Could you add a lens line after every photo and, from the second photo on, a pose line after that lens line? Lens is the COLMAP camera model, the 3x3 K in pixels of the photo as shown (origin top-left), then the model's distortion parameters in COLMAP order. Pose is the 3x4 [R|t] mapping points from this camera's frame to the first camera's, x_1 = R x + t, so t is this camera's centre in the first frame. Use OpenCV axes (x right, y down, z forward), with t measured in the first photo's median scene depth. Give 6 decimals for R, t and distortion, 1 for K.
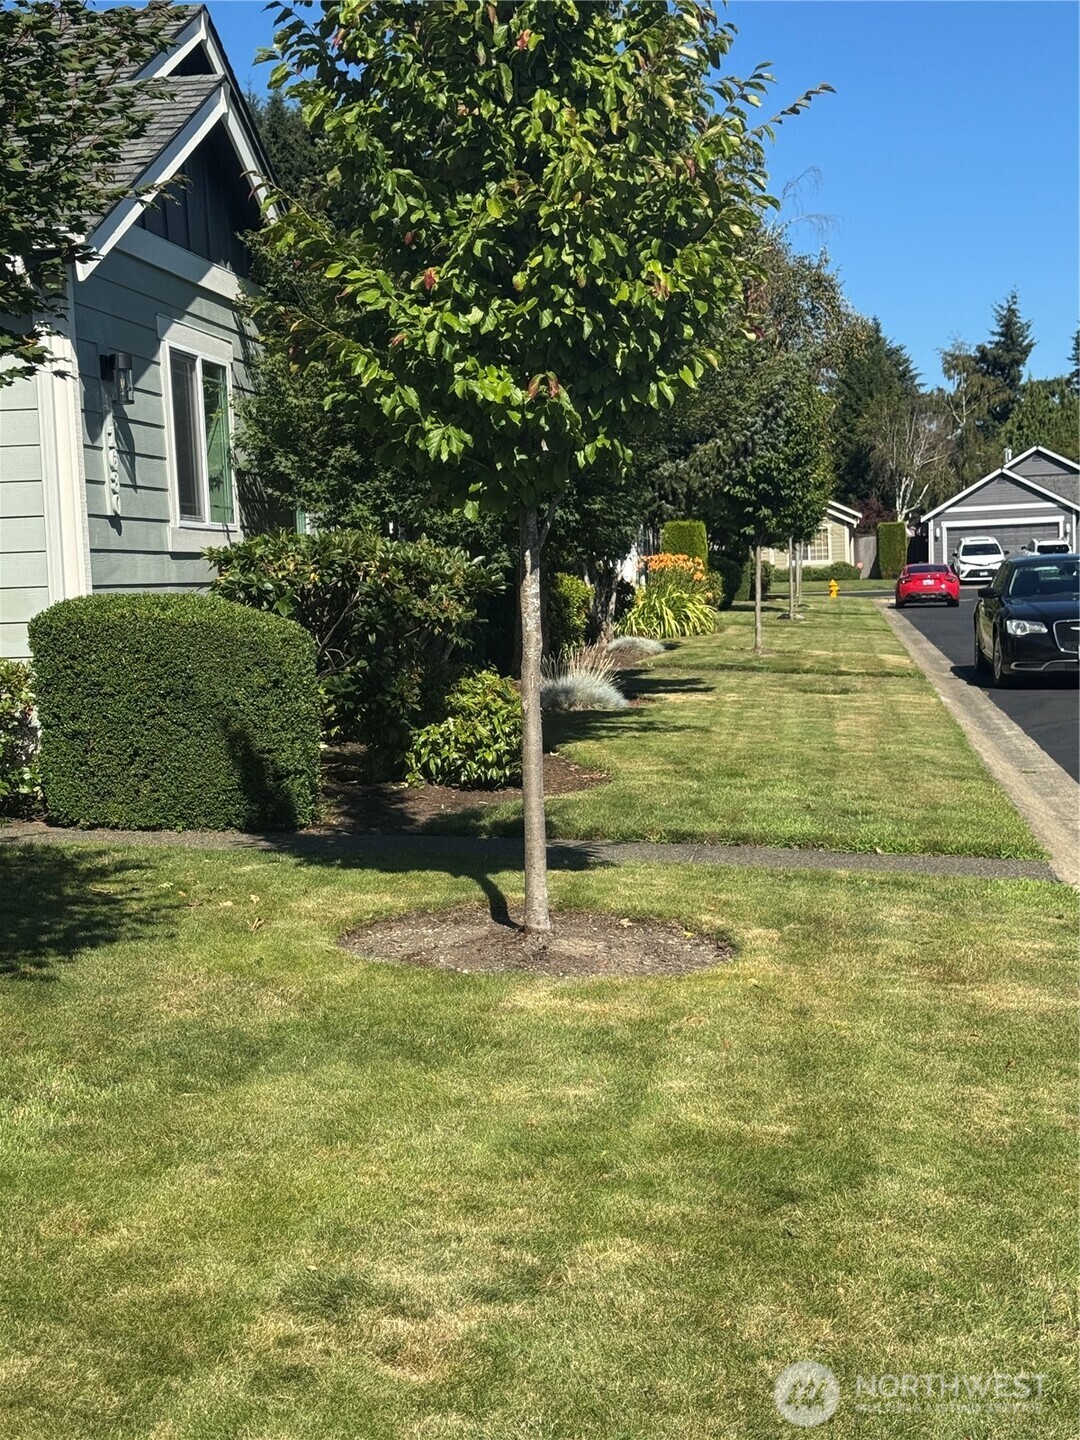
lens RADIAL K [[2123.6, 0, 556.3], [0, 2123.6, 771.7], [0, 0, 1]] dist [0.119863, 0.000000]
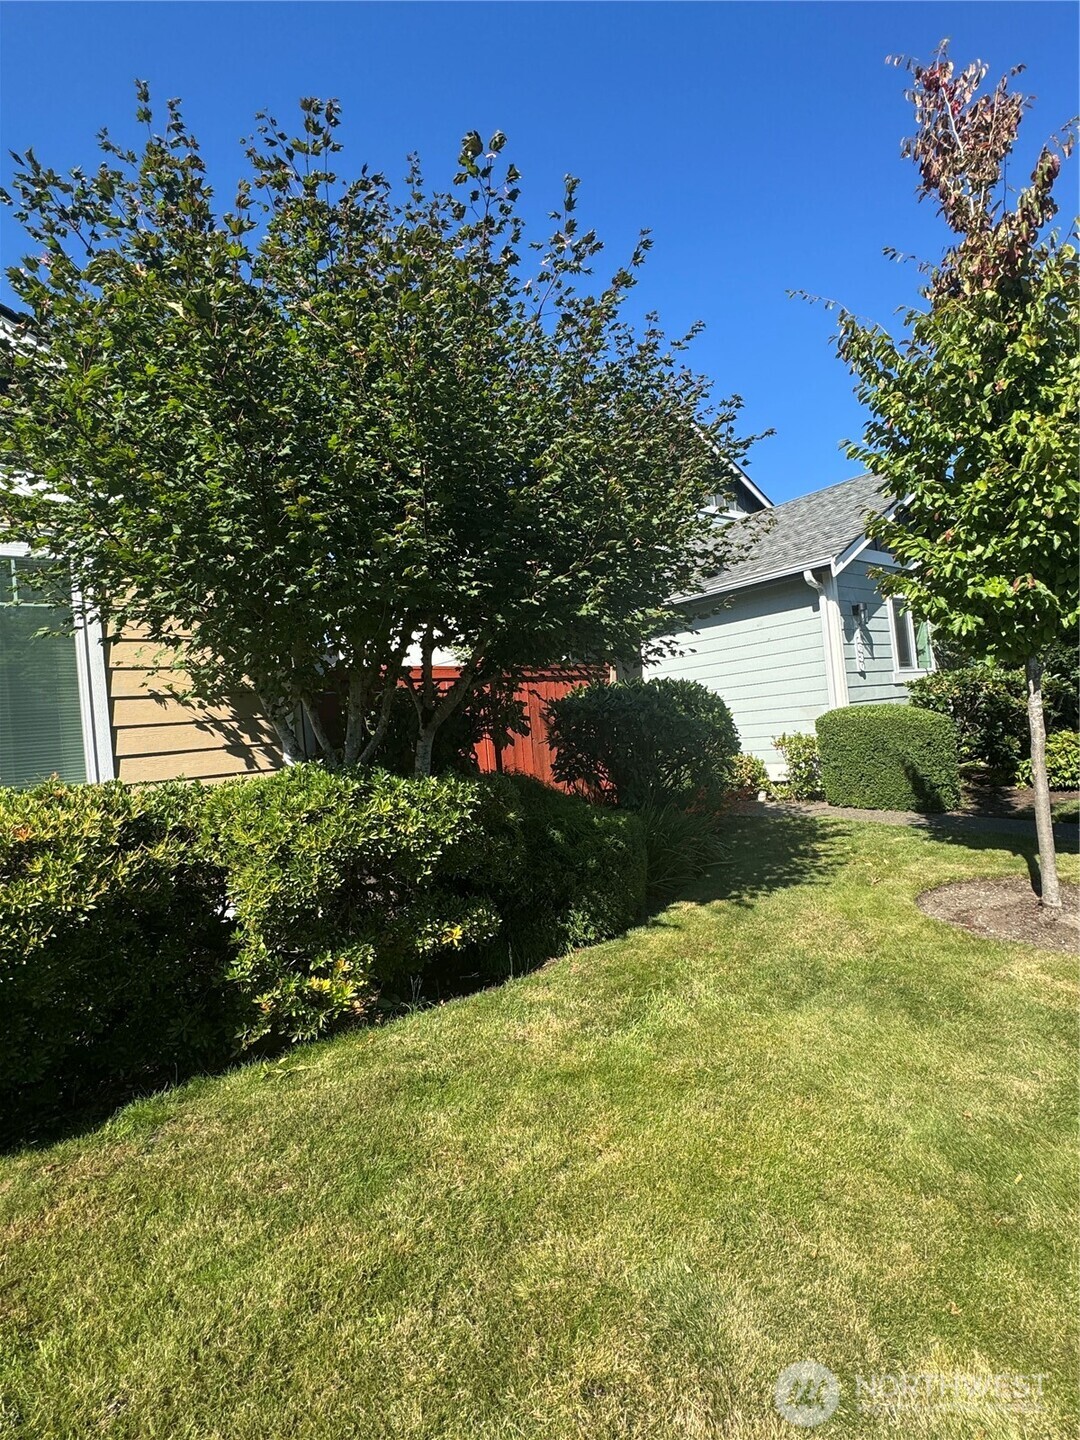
lens RADIAL K [[669.5, 0, 546.9], [0, 669.5, 721.2], [0, 0, 1]] dist [-0.008158, -0.000487]
pose [[0.730534, -0.040156, -0.681695, 0.064754], [0.008361, 0.998721, -0.049871, -0.048174], [0.682825, 0.030733, 0.729935, 0.349419]]
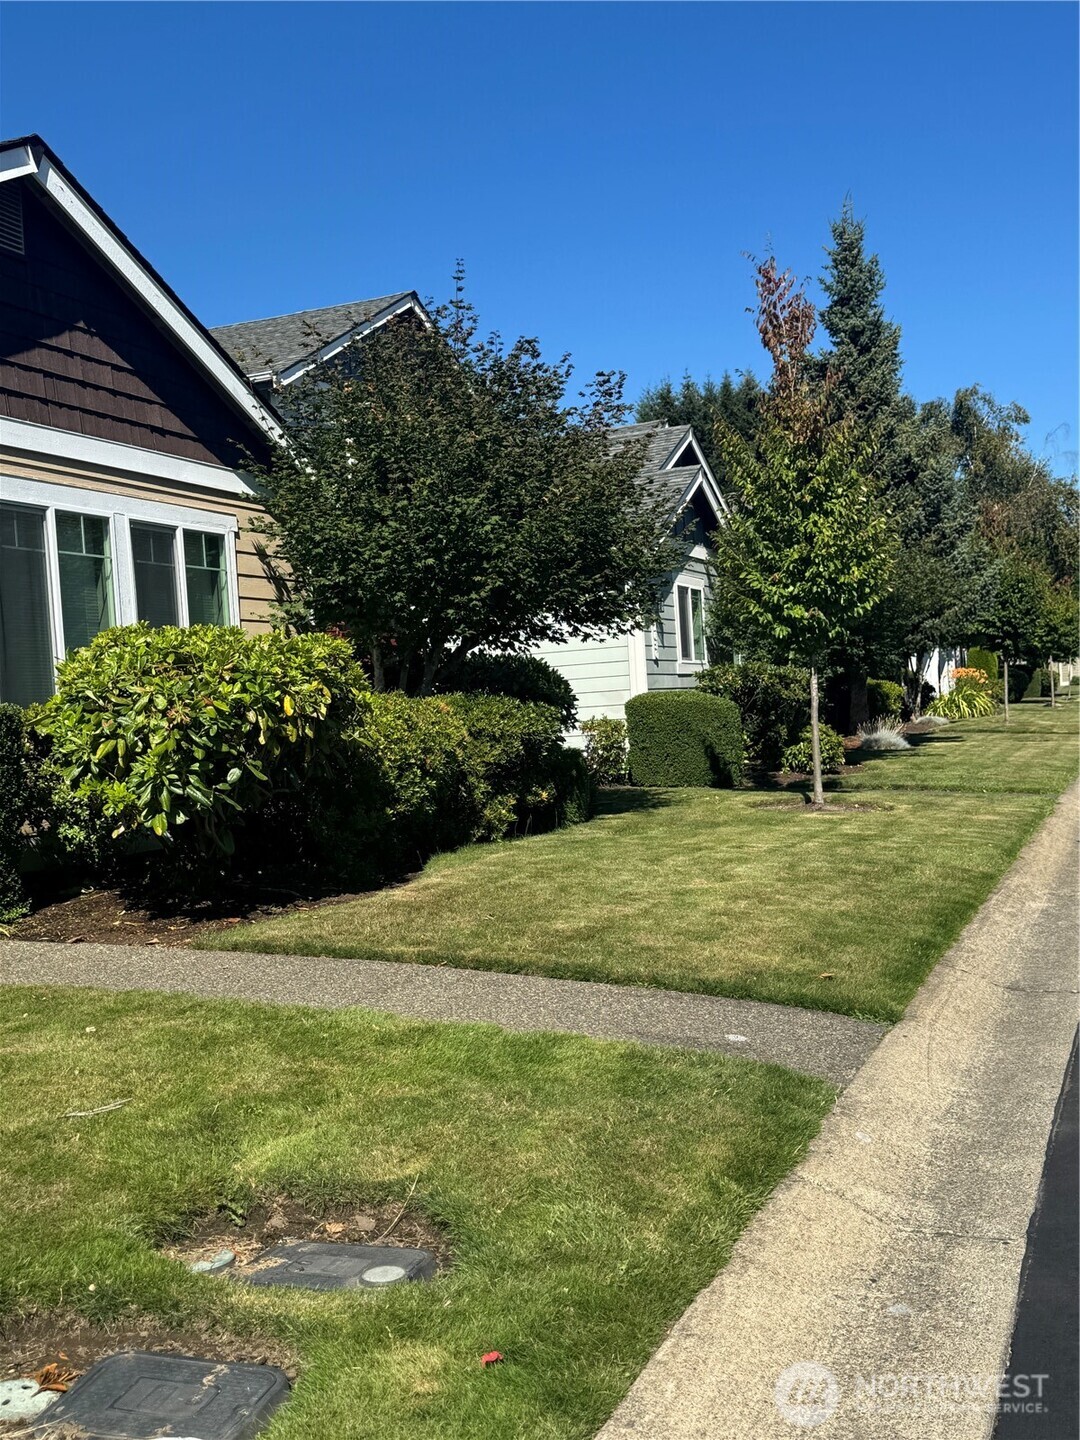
lens RADIAL K [[1499.0, 0, 526.5], [0, 1499.0, 738.2], [0, 0, 1]] dist [0.058082, 0.000000]
pose [[0.965380, -0.018031, -0.260225, 0.135367], [0.002066, 0.998105, -0.061492, 0.109522], [0.260841, 0.058826, 0.963588, -1.001012]]
